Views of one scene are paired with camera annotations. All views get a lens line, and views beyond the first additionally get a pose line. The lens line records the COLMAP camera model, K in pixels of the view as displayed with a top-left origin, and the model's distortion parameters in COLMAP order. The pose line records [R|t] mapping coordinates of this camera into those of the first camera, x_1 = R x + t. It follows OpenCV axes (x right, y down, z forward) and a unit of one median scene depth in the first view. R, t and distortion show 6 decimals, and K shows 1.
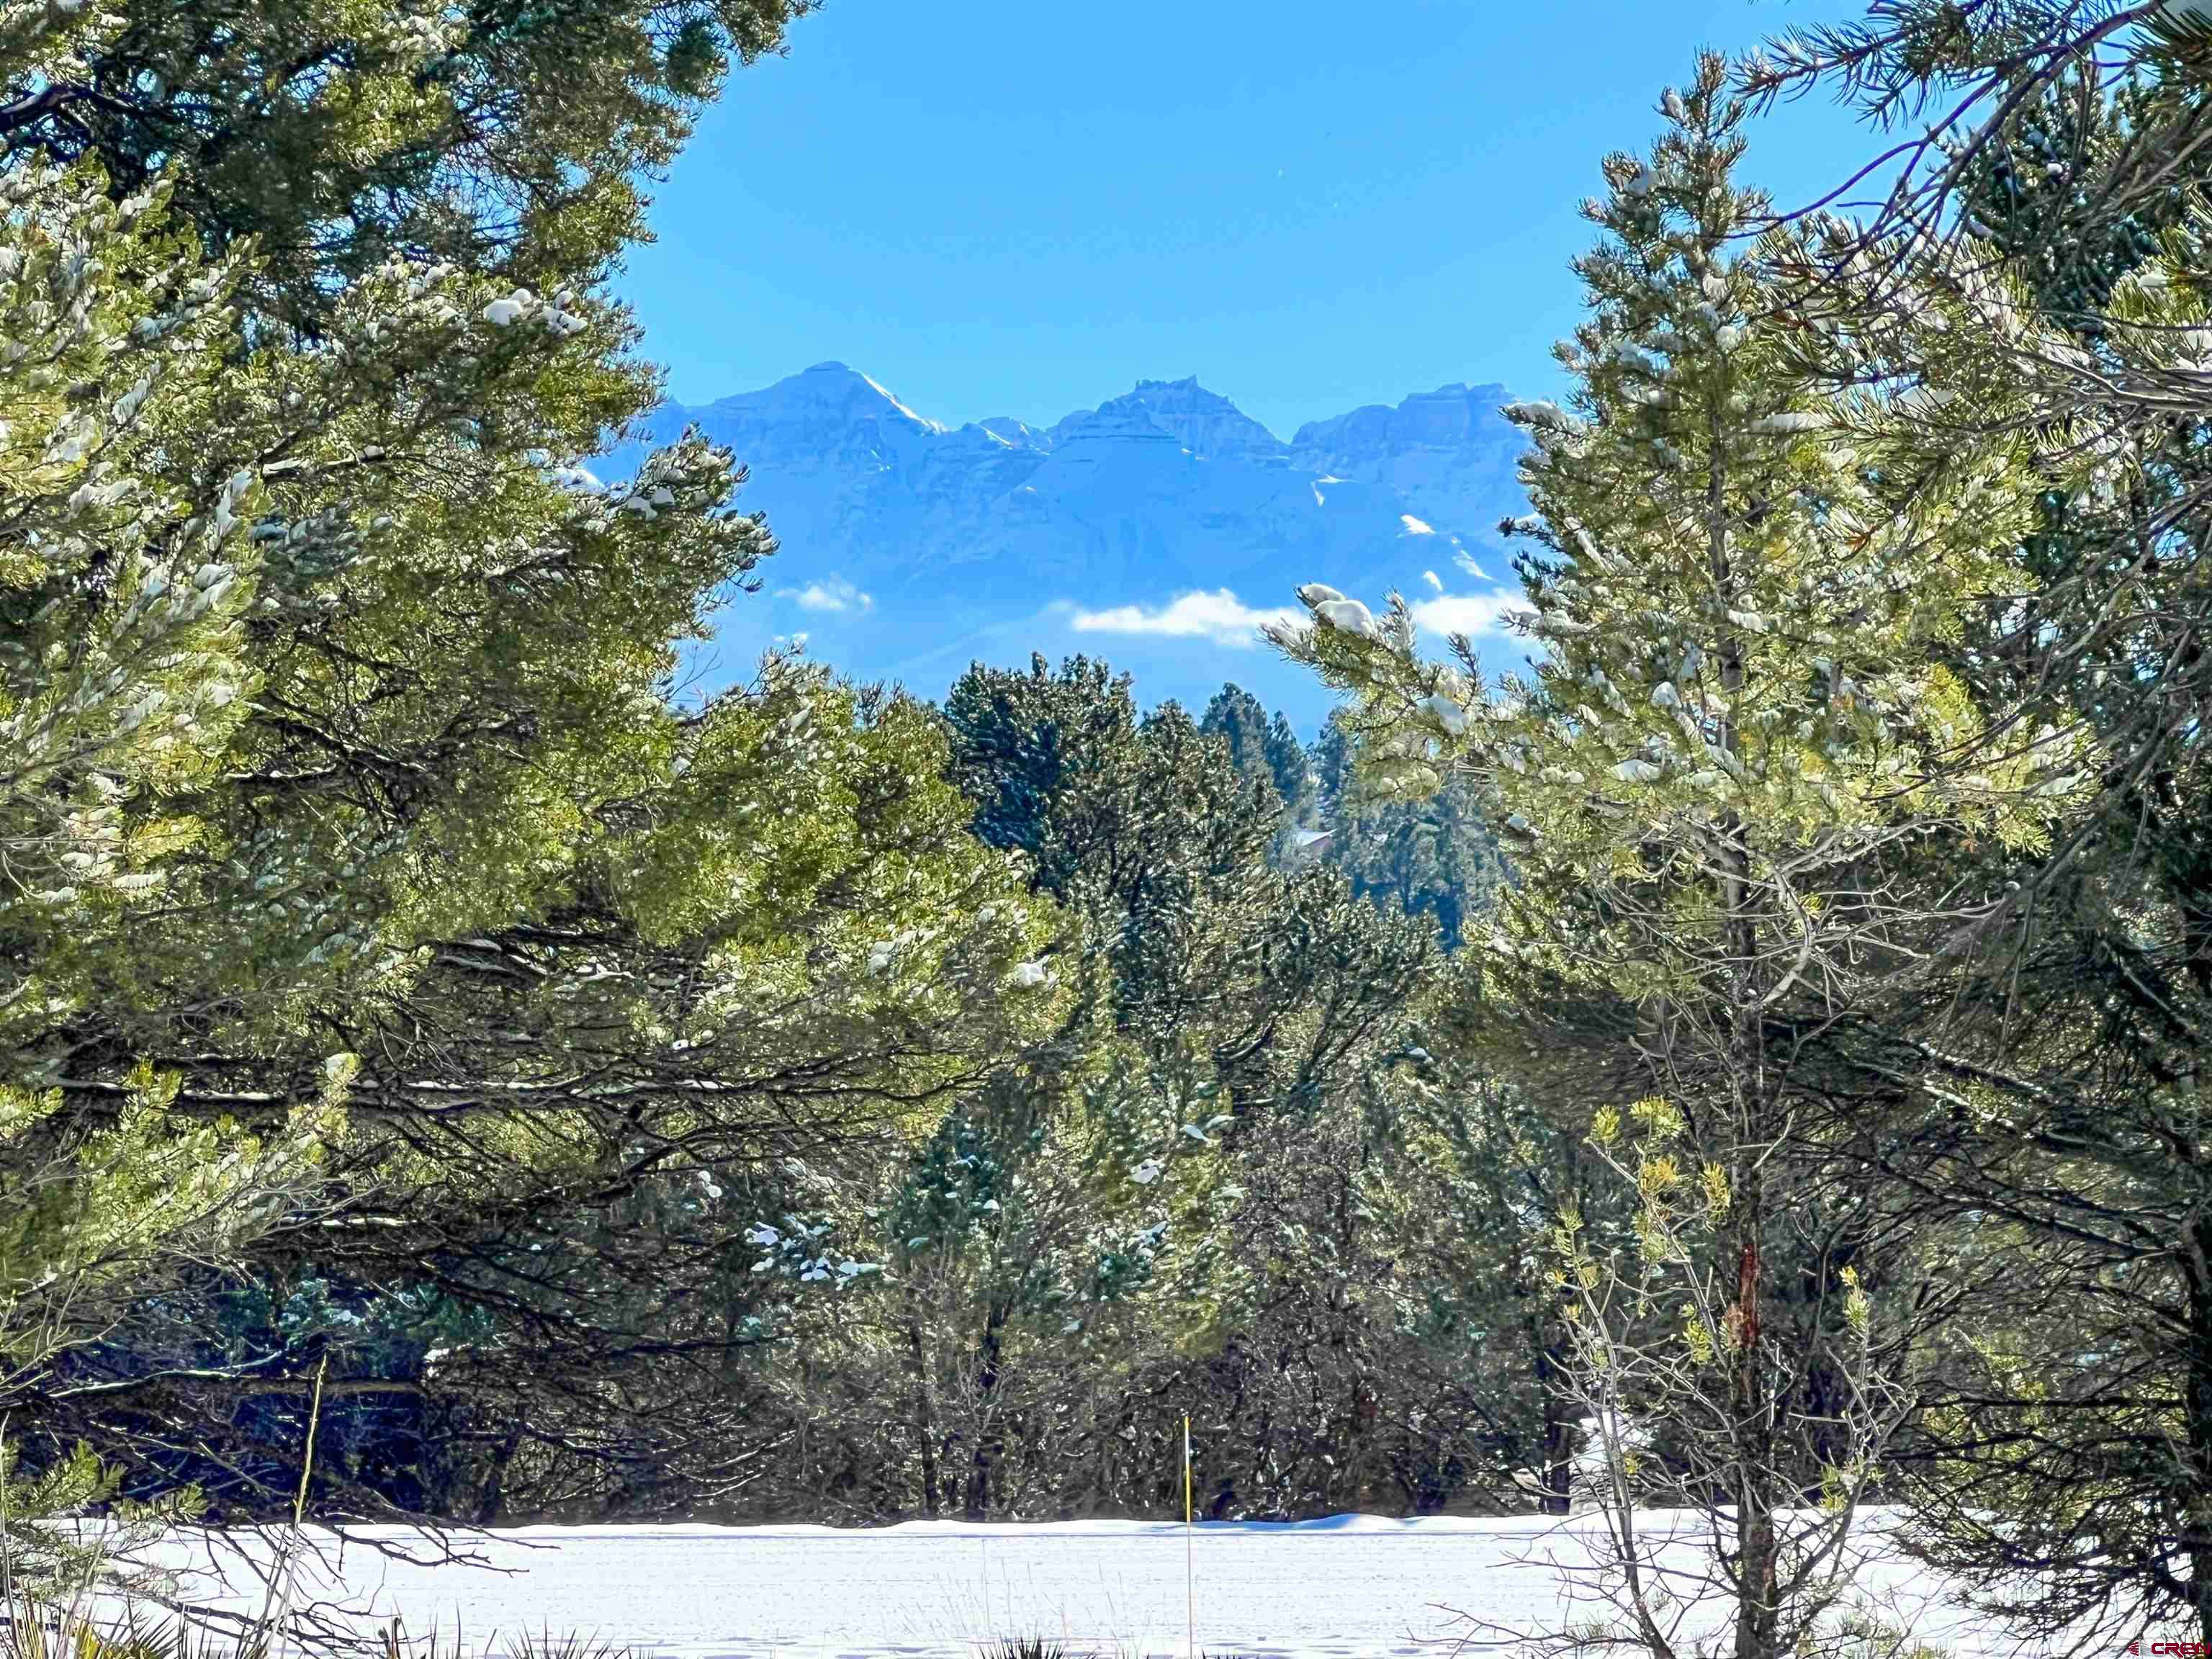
lens RADIAL K [[7979.5, 0, 1106.0], [0, 7979.5, 829.5], [0, 0, 1]] dist [-1.151694, 37.128899]
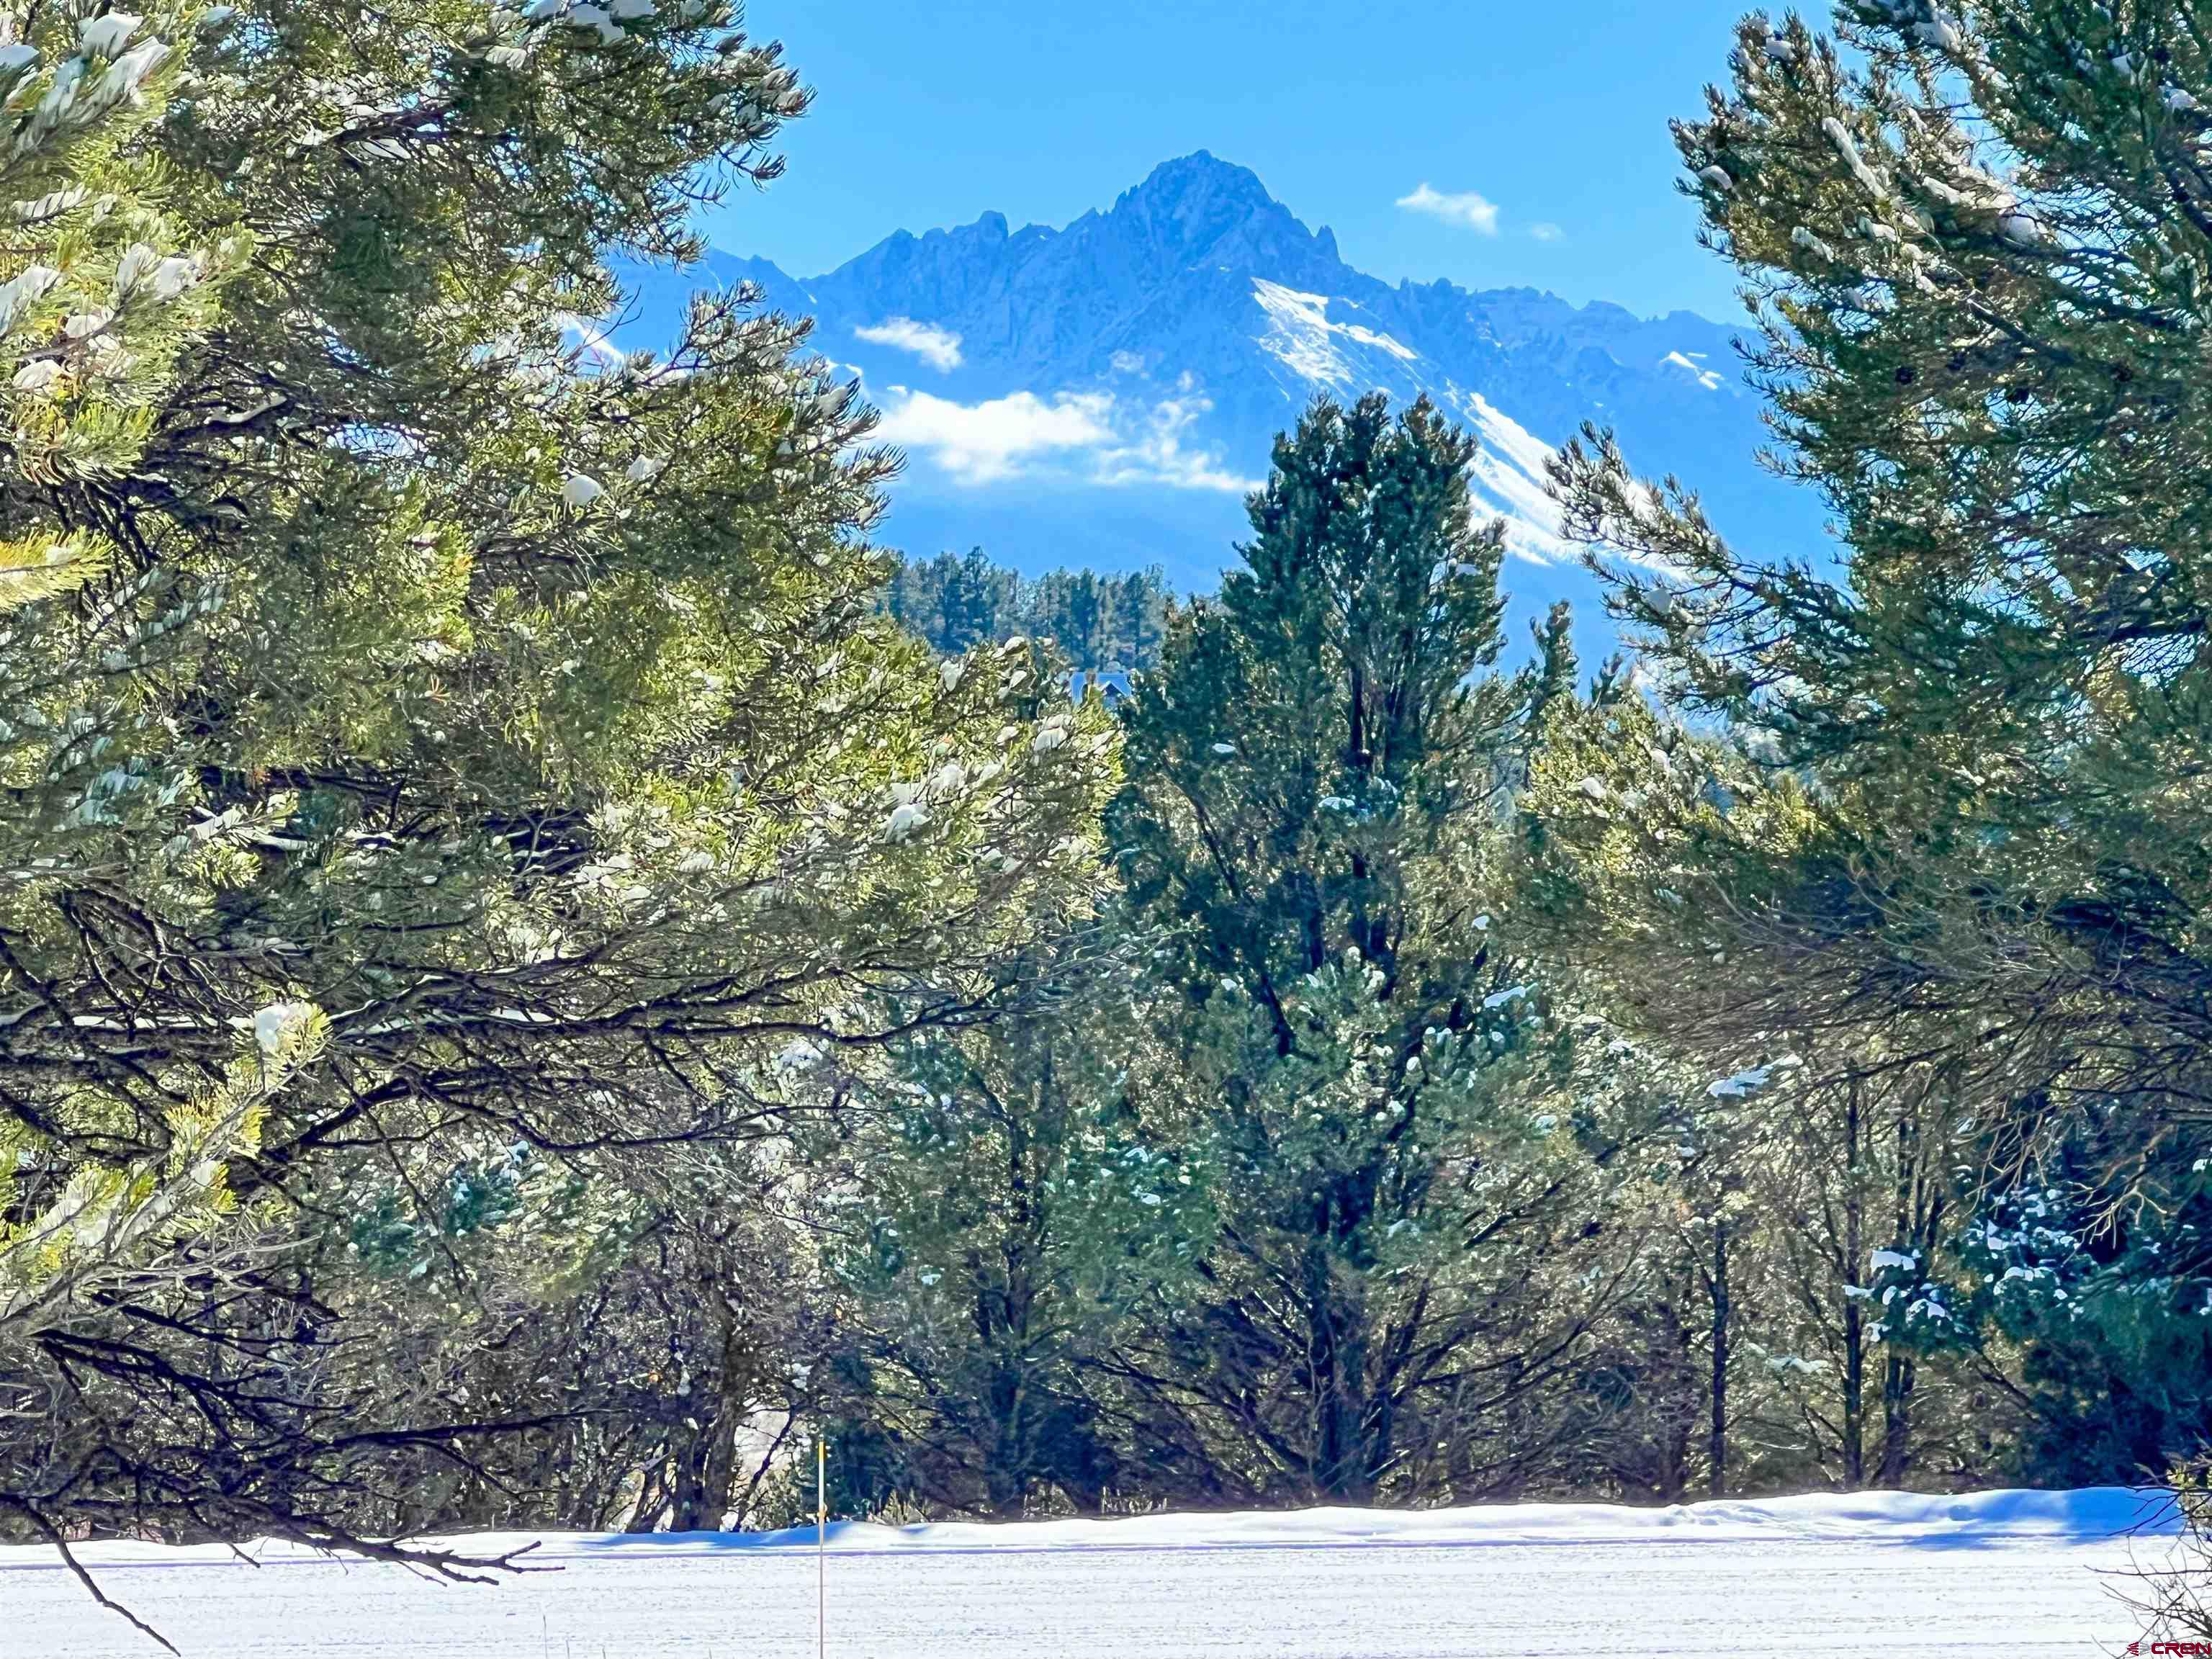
lens RADIAL K [[8492.7, 0, 1106.0], [0, 8492.7, 829.5], [0, 0, 1]] dist [-0.145840, 3.117547]
pose [[0.992850, -0.001425, 0.119356, -0.074530], [-0.000914, 0.999809, 0.019536, 0.004232], [-0.119361, -0.019505, 0.992659, 0.306514]]
